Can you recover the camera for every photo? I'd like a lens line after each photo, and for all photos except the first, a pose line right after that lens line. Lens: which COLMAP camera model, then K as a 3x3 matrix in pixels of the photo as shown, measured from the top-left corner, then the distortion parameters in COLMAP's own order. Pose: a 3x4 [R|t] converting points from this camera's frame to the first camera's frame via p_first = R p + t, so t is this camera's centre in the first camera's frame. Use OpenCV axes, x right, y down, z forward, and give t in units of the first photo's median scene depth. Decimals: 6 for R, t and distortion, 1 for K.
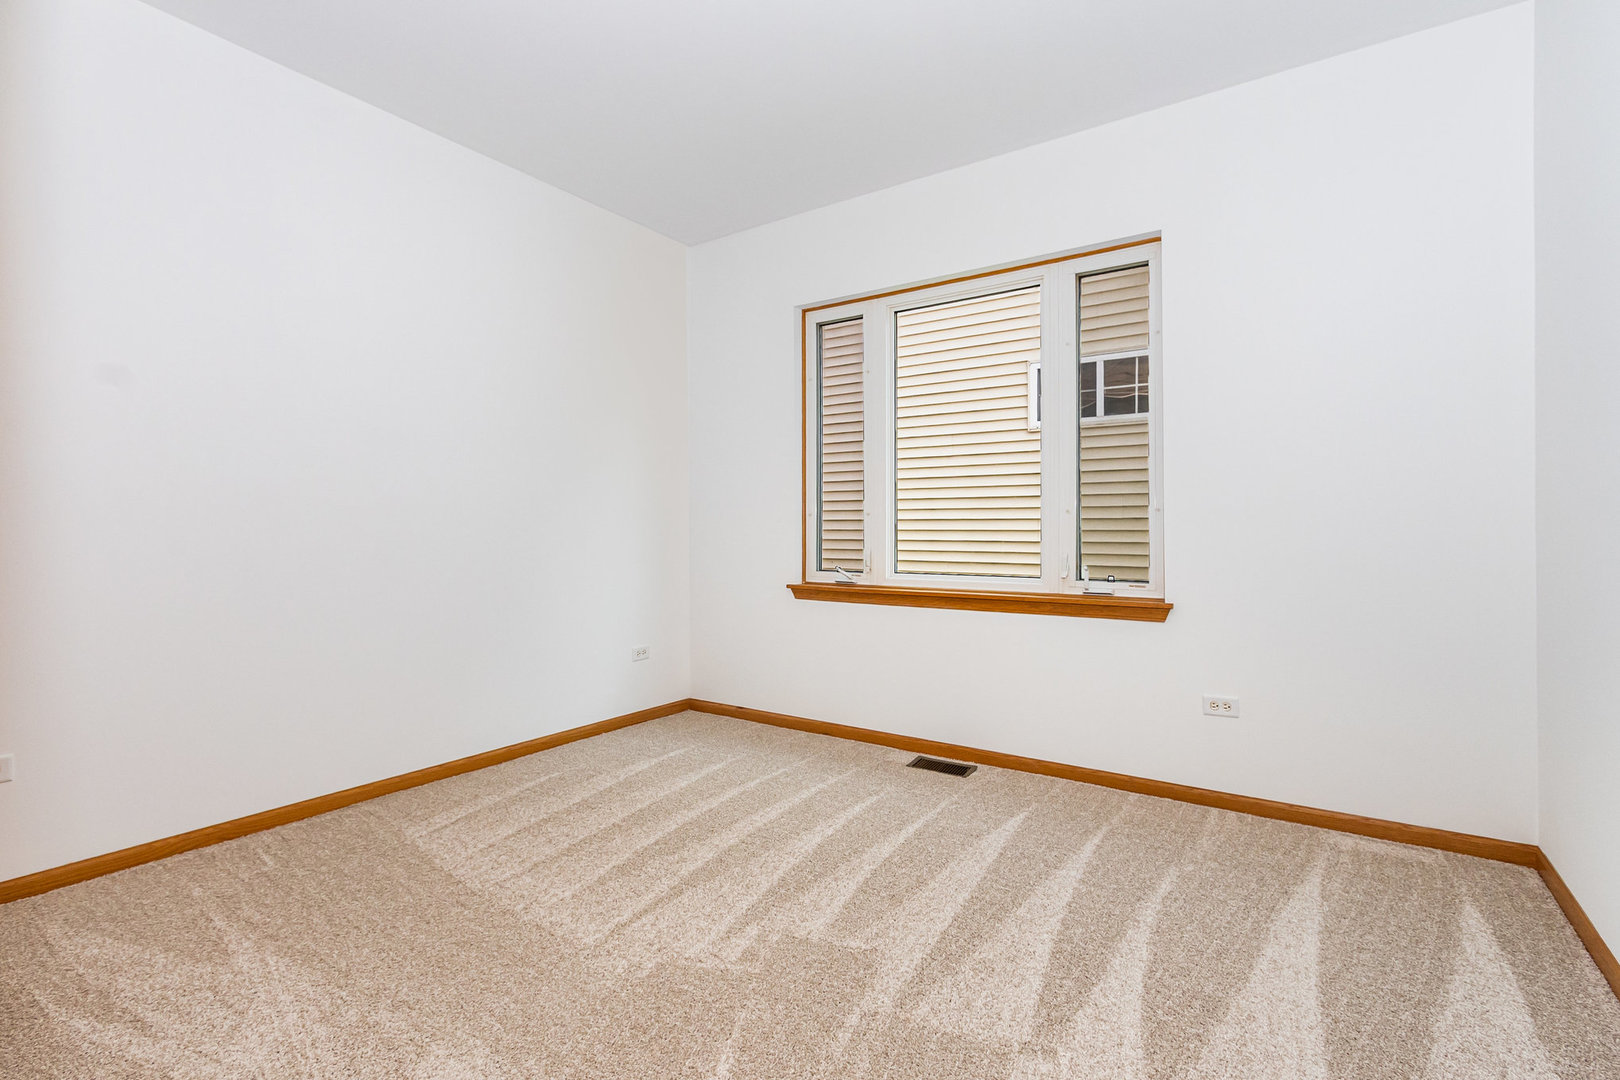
lens RADIAL K [[740.3, 0, 823.5], [0, 740.3, 545.0], [0, 0, 1]] dist [-0.001176, -0.000265]
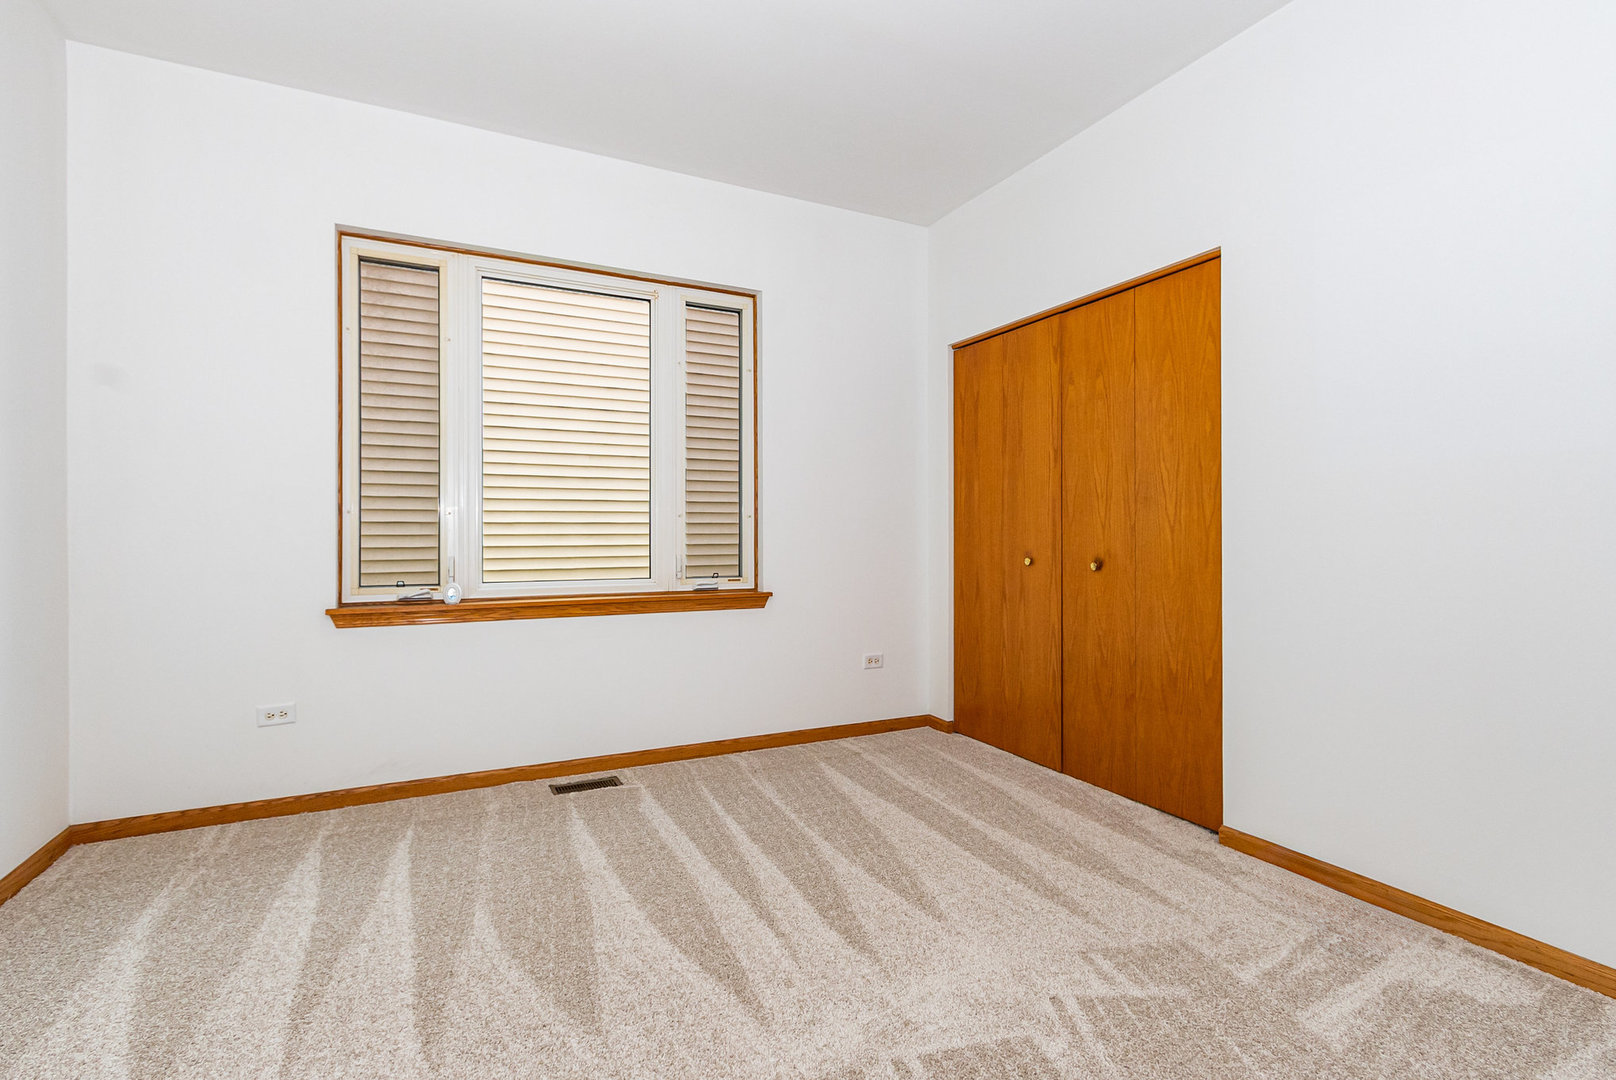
lens RADIAL K [[738.5, 0, 822.3], [0, 738.5, 529.1], [0, 0, 1]] dist [-0.001176, -0.000265]
pose [[0.497002, -0.004886, 0.867736, -0.481296], [0.009122, 0.999958, 0.000406, -0.022009], [-0.867702, 0.007714, 0.497026, 0.257295]]
